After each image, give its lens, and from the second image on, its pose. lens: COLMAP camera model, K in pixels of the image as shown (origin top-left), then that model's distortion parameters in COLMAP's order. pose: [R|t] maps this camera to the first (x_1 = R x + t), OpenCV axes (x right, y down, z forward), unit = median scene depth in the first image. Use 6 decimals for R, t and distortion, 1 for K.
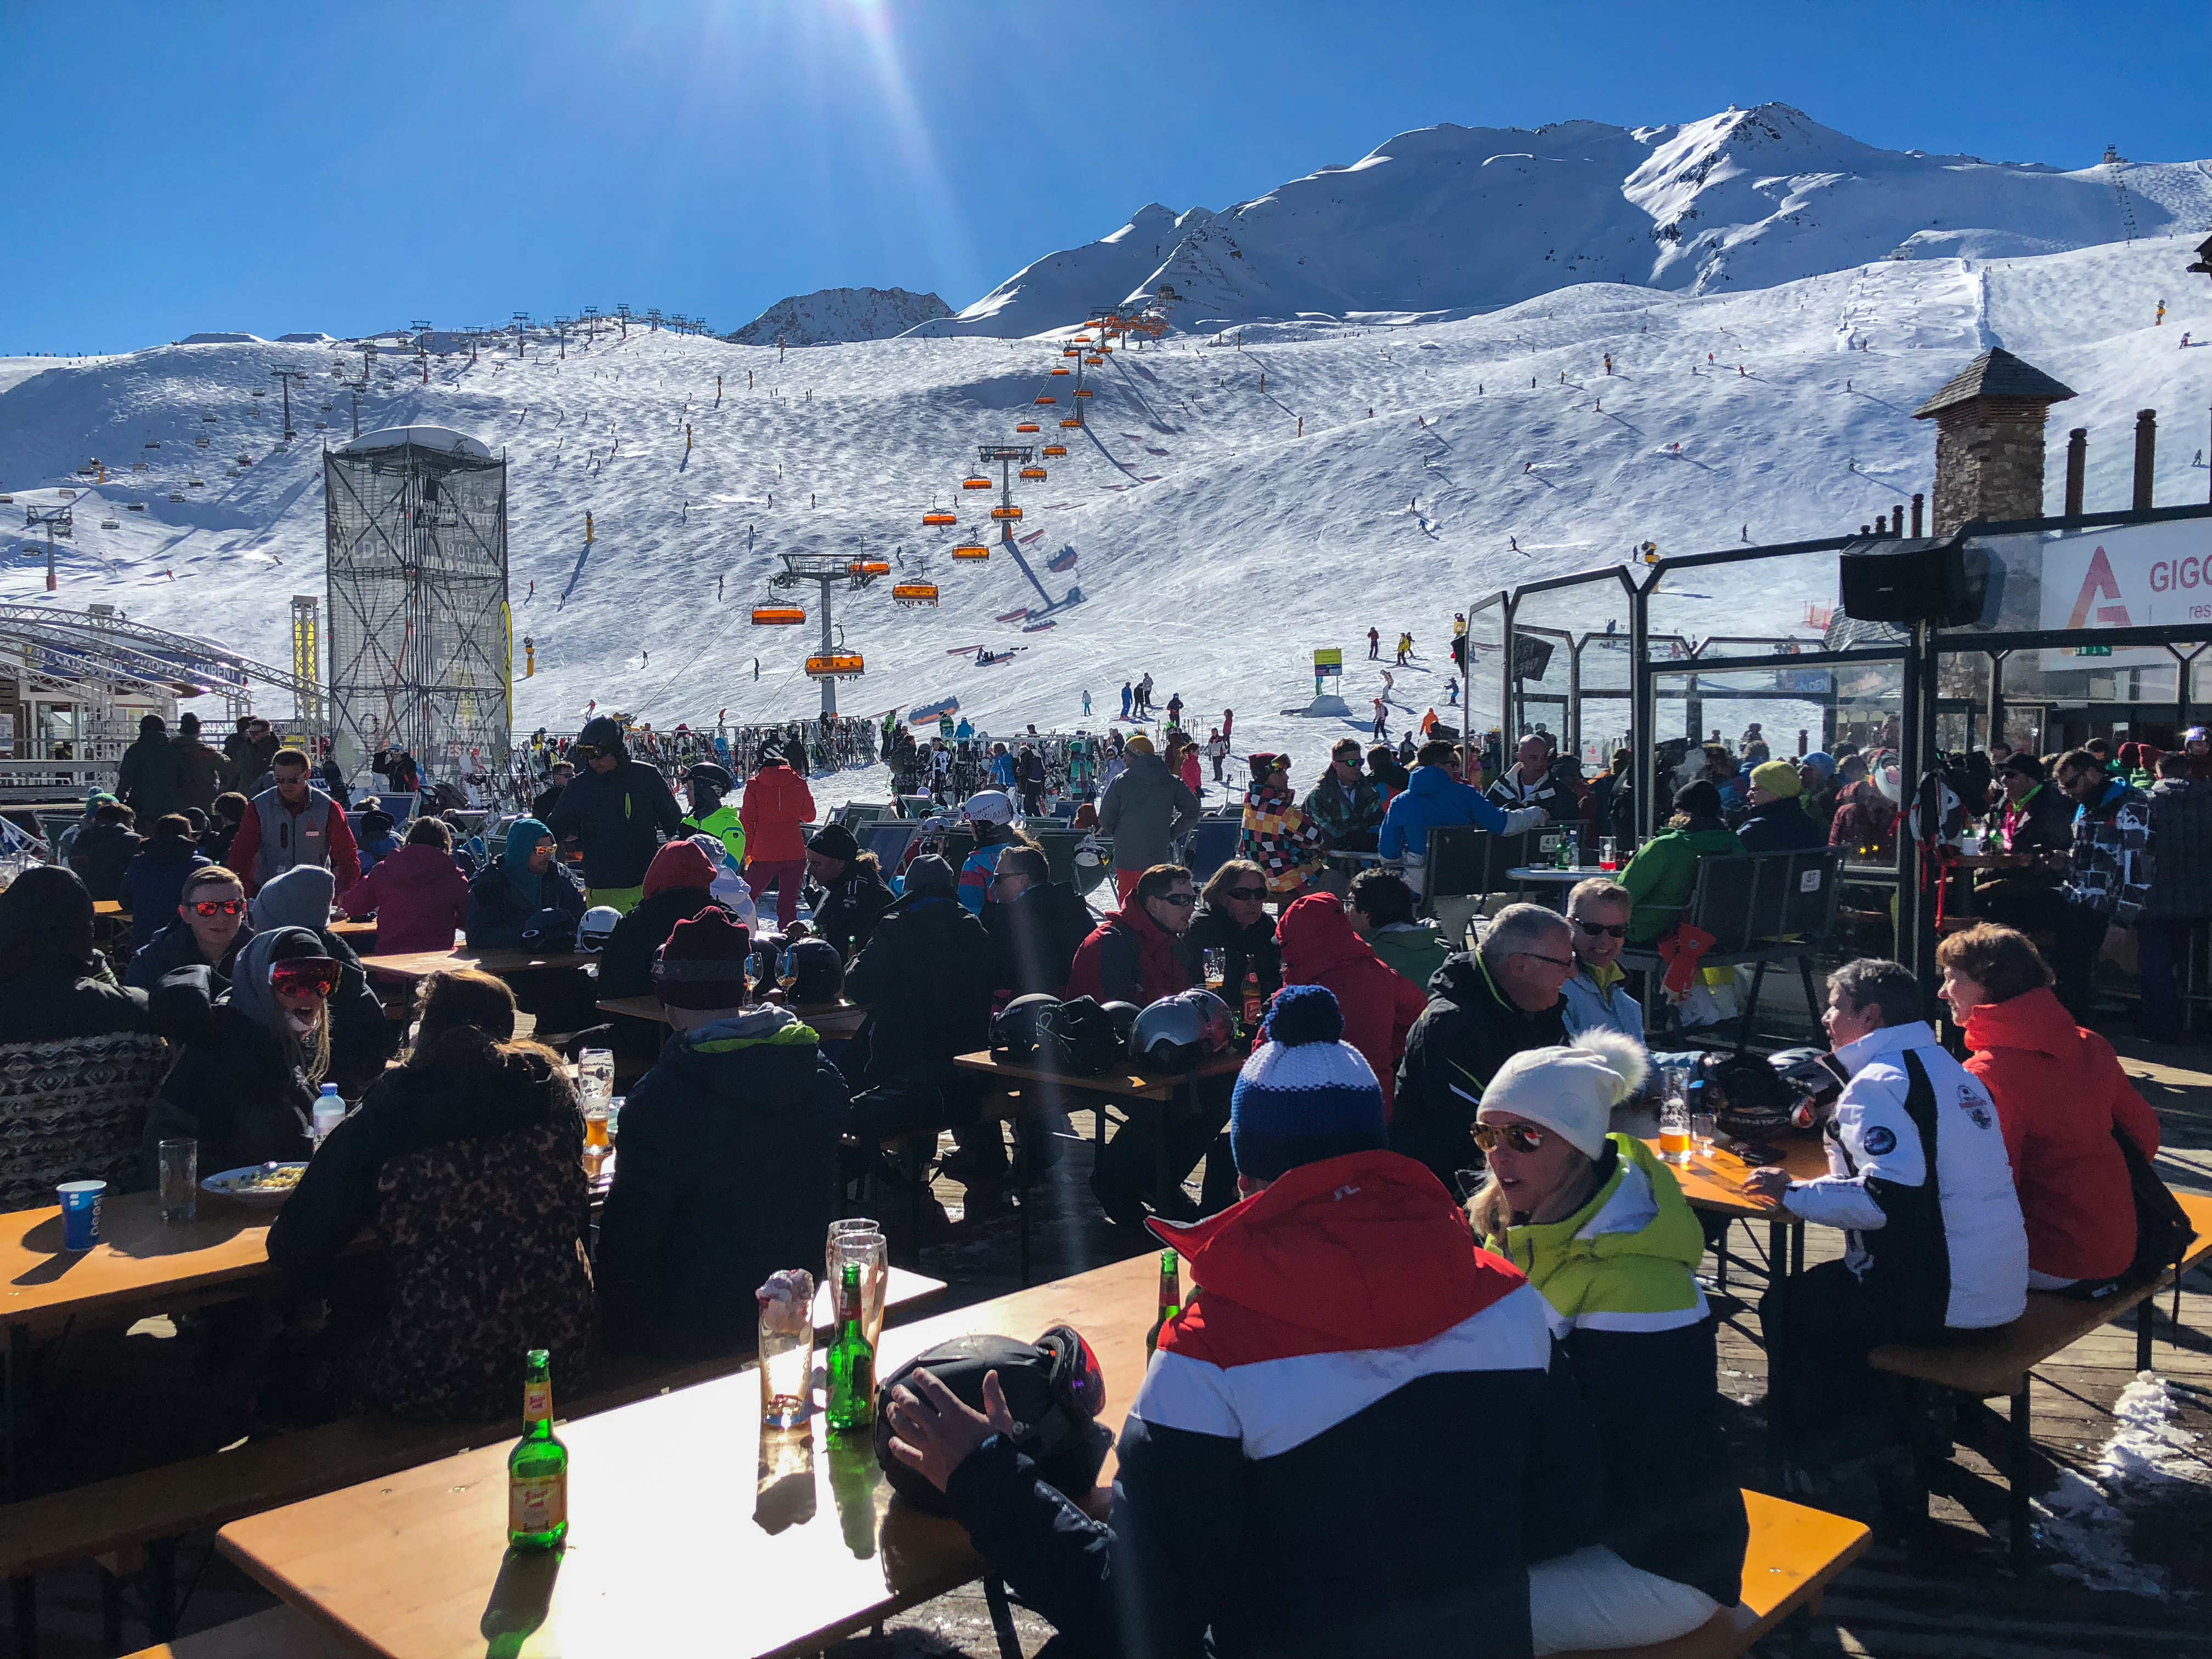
lens RADIAL K [[1862.6, 0, 1106.0], [0, 1862.6, 829.5], [0, 0, 1]] dist [0.051614, -0.008682]
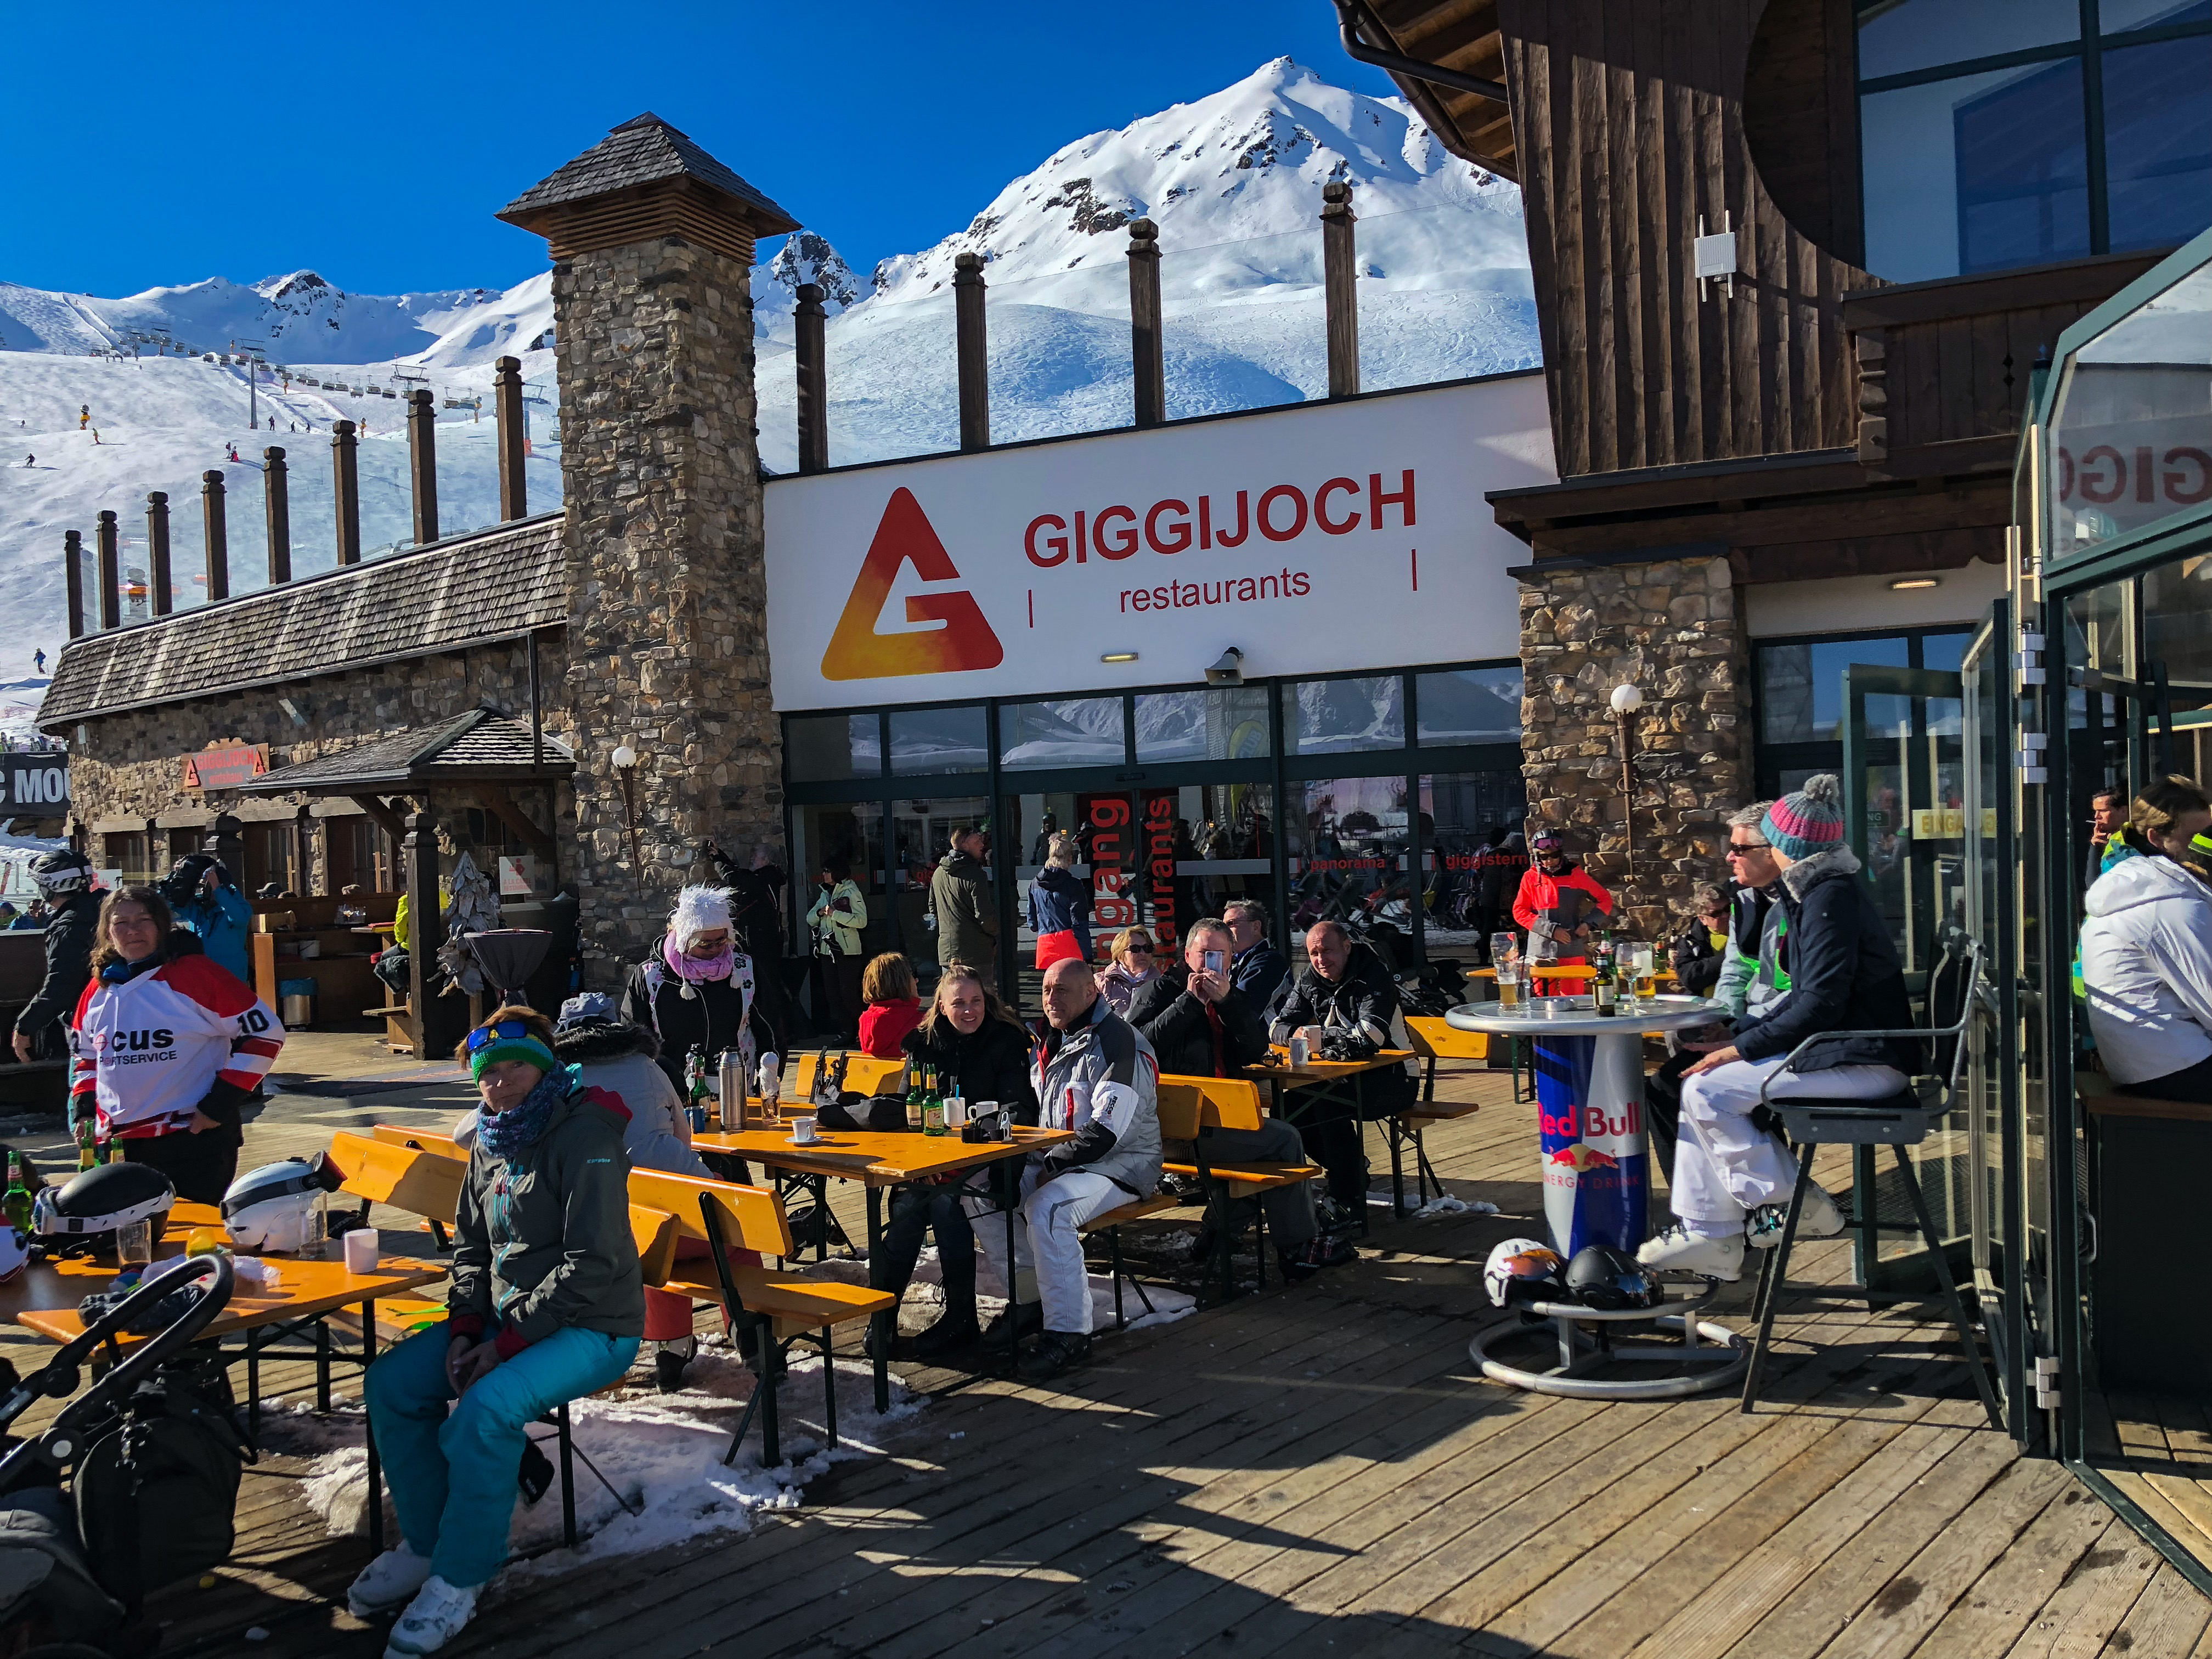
lens RADIAL K [[1862.6, 0, 1106.0], [0, 1862.6, 829.5], [0, 0, 1]] dist [0.051614, -0.008682]
pose [[0.524022, -0.015429, 0.851565, 0.079663], [0.072468, 0.997018, -0.026530, -0.028041], [-0.848616, 0.075614, 0.523578, 0.635609]]
